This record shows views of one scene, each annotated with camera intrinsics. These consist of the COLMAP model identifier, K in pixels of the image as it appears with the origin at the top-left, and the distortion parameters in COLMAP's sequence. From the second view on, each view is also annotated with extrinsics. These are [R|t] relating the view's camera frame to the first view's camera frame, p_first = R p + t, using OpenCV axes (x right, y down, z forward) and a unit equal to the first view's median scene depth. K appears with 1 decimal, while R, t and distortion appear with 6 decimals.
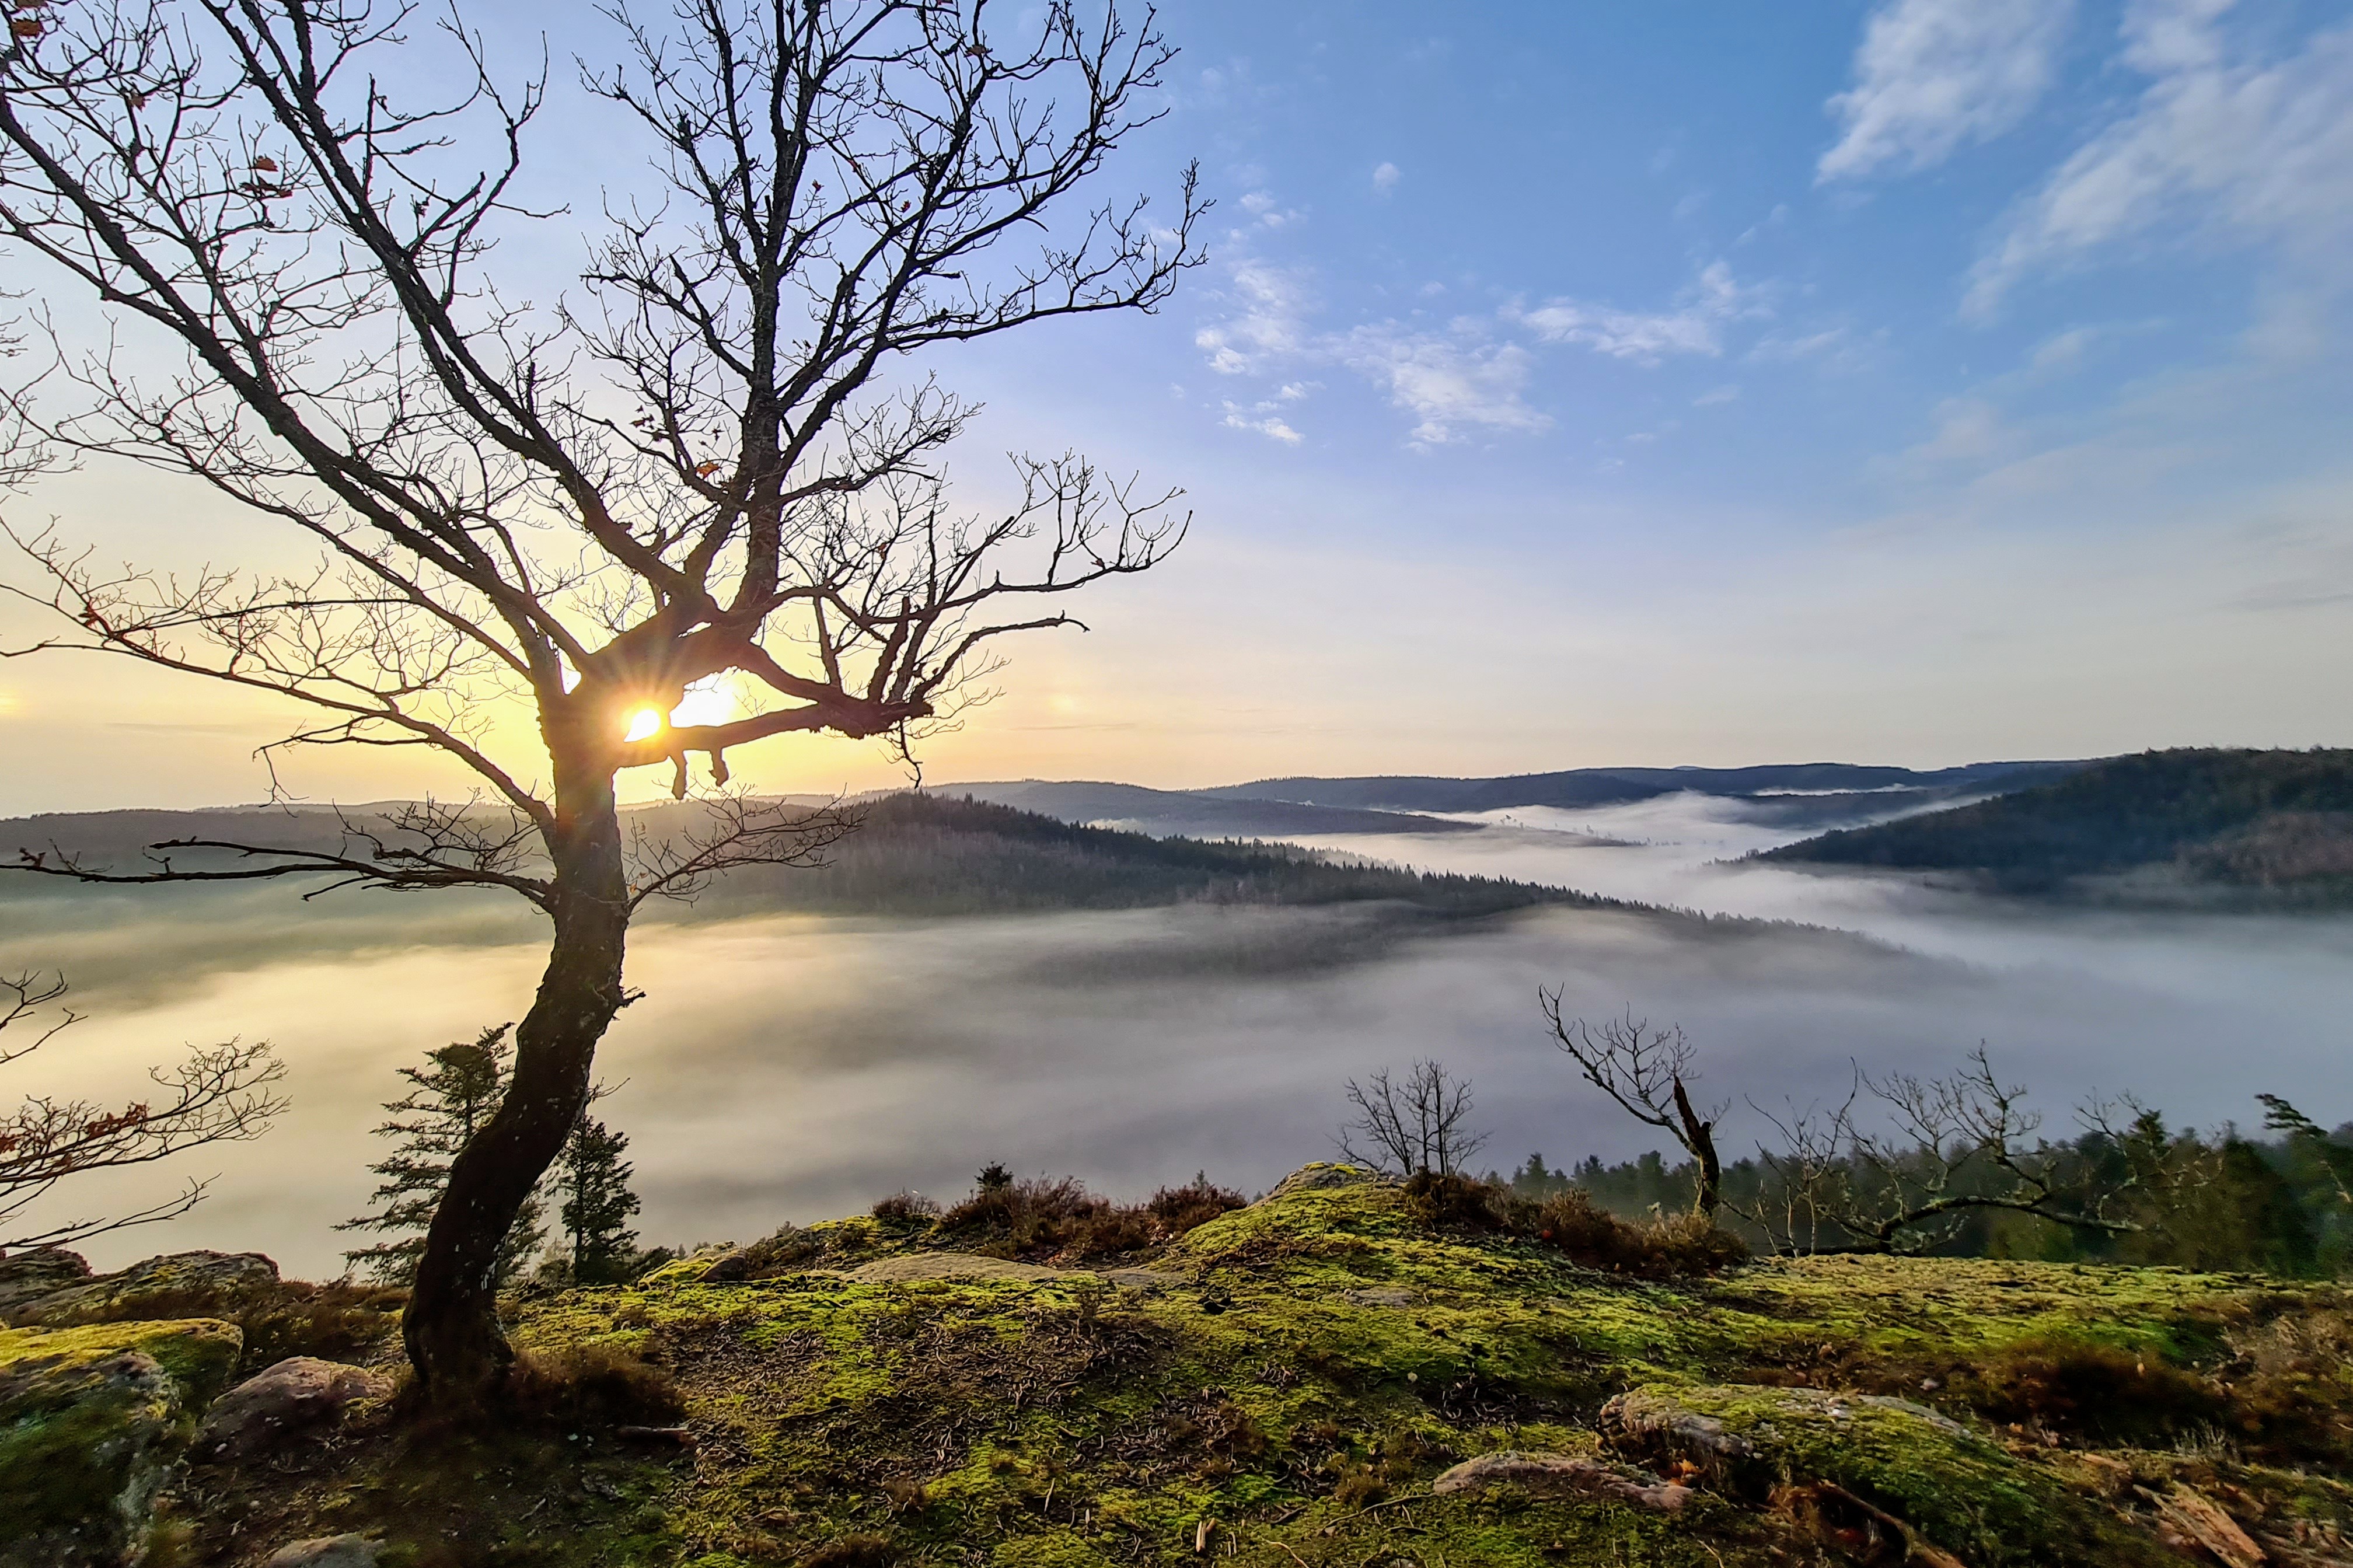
lens RADIAL K [[962.3, 0, 1149.3], [0, 962.3, 711.7], [0, 0, 1]] dist [-0.004221, 0.000183]
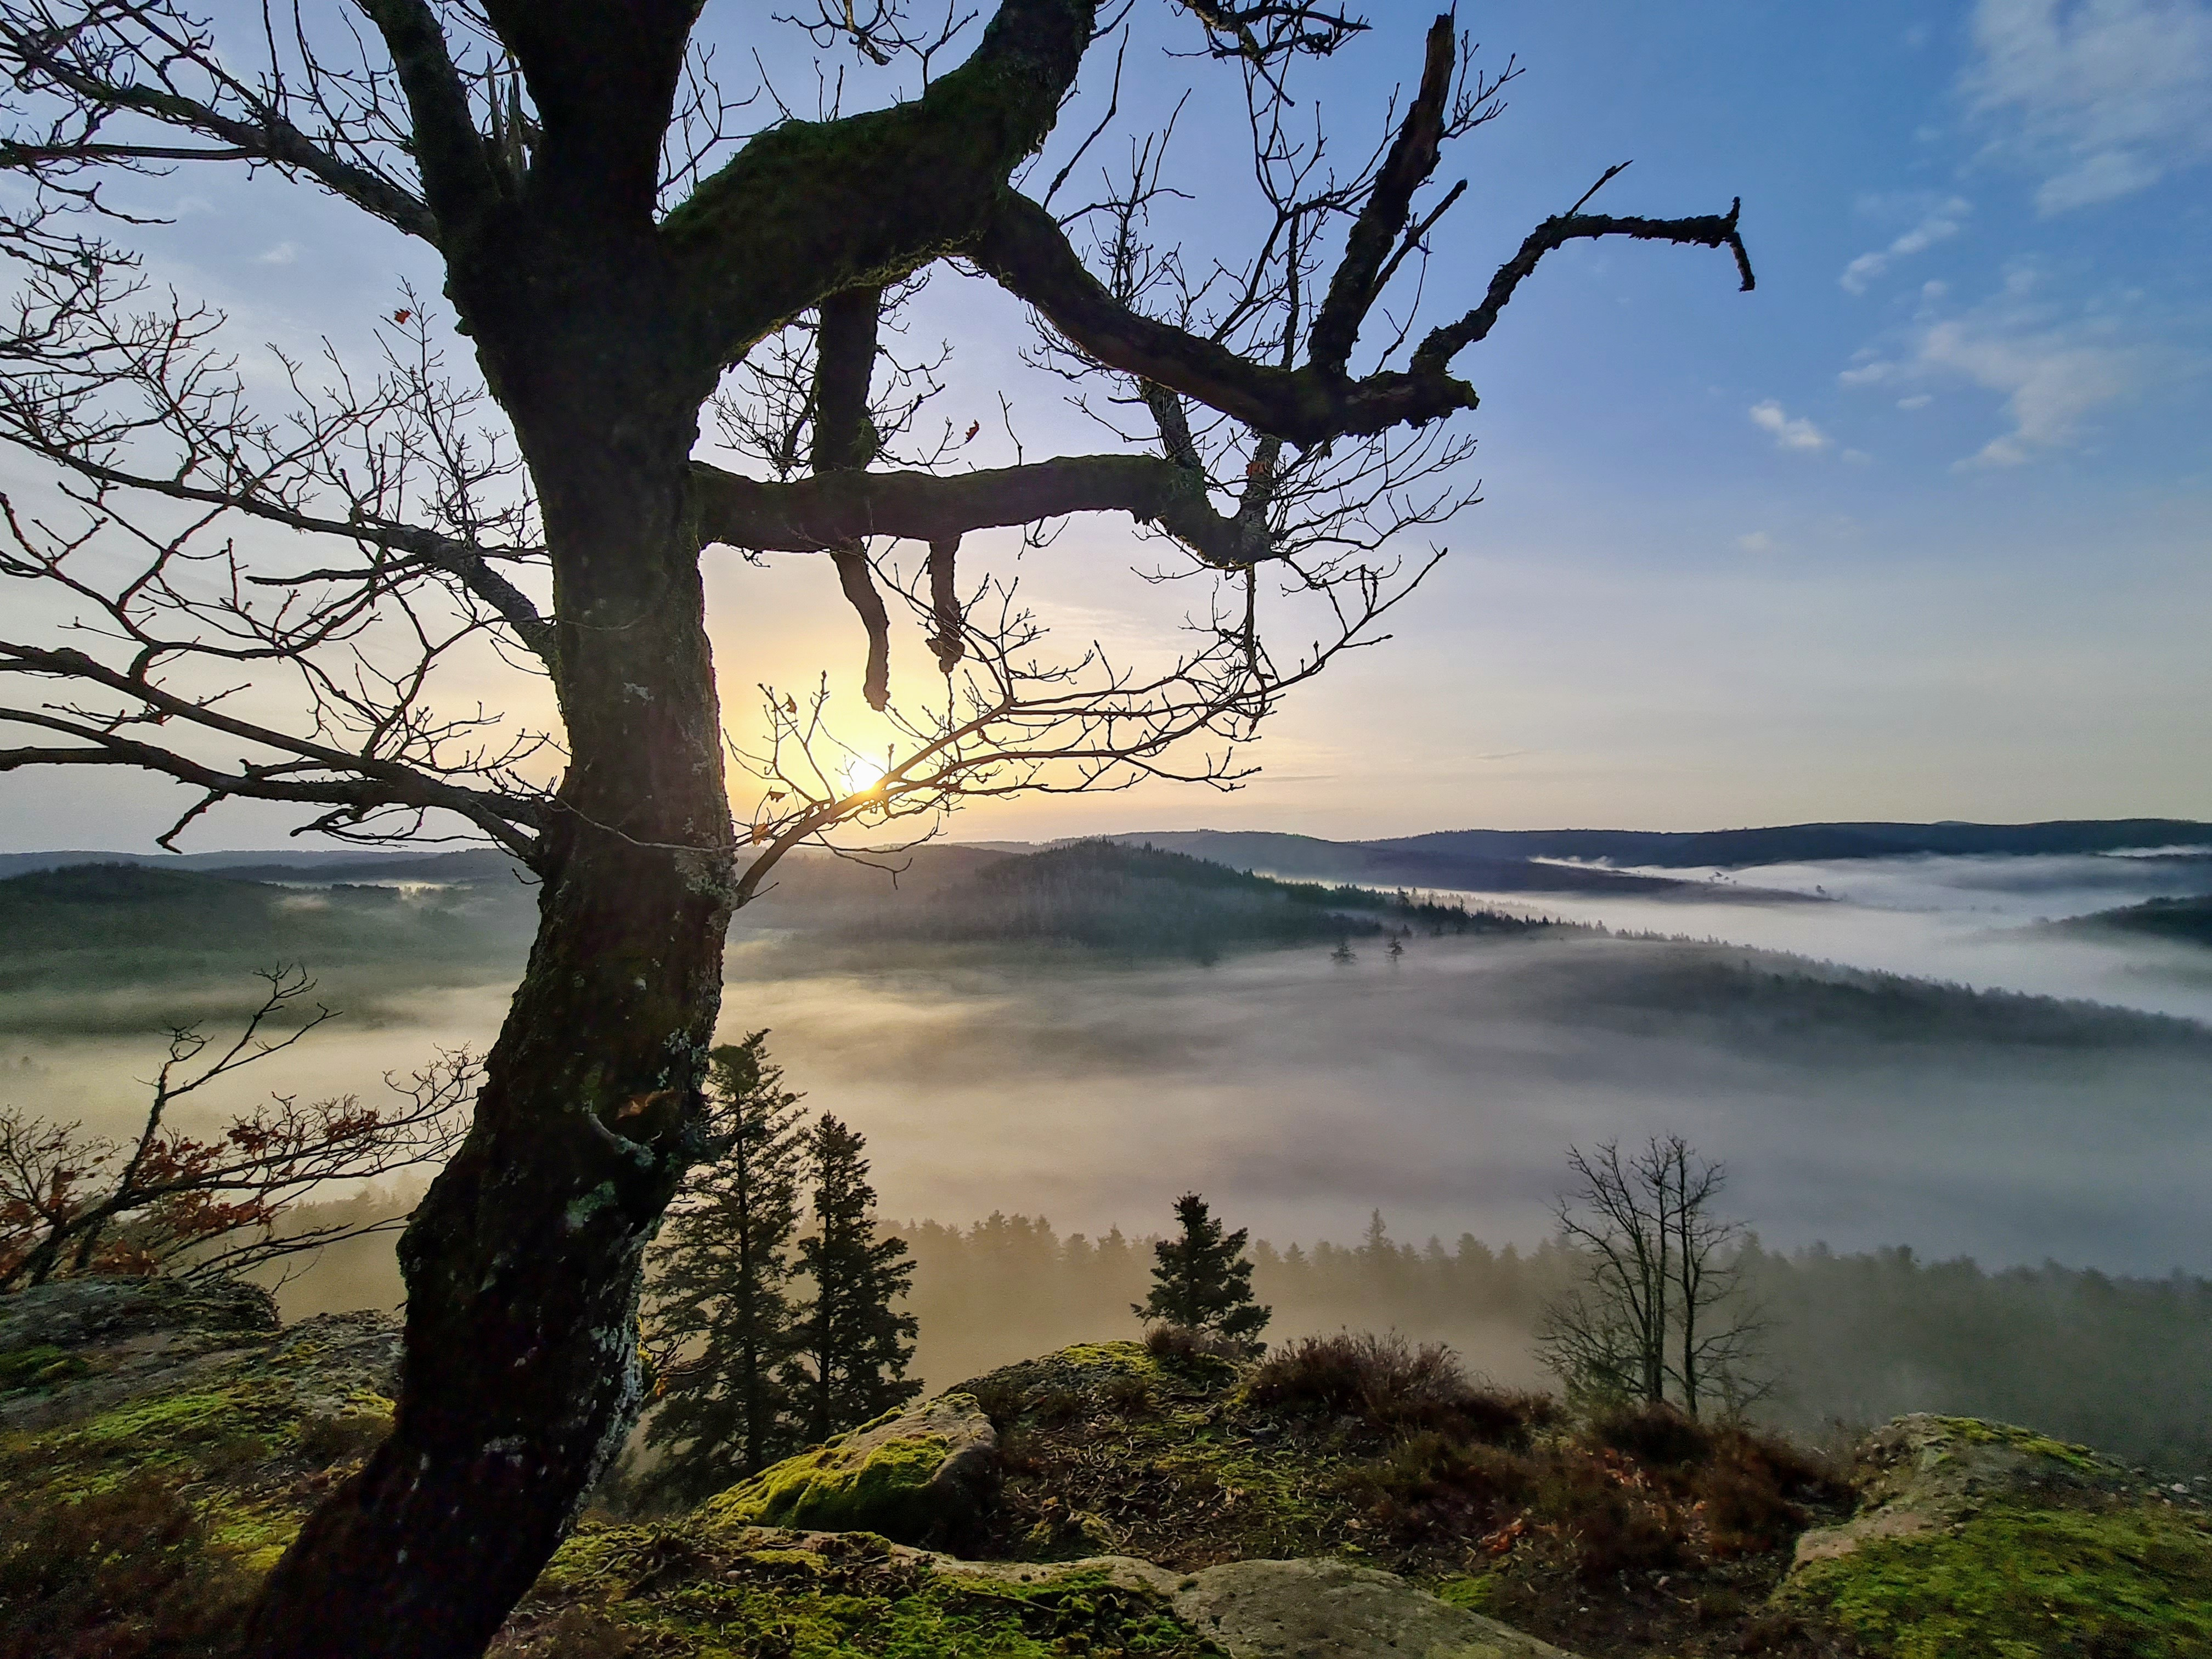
lens RADIAL K [[903.2, 0, 1075.8], [0, 903.2, 831.7], [0, 0, 1]] dist [-0.007386, -0.000327]
pose [[0.965350, 0.009239, -0.260797, -0.067277], [0.009648, 0.997426, 0.071047, 0.033860], [0.260782, -0.071101, 0.962776, 0.144905]]
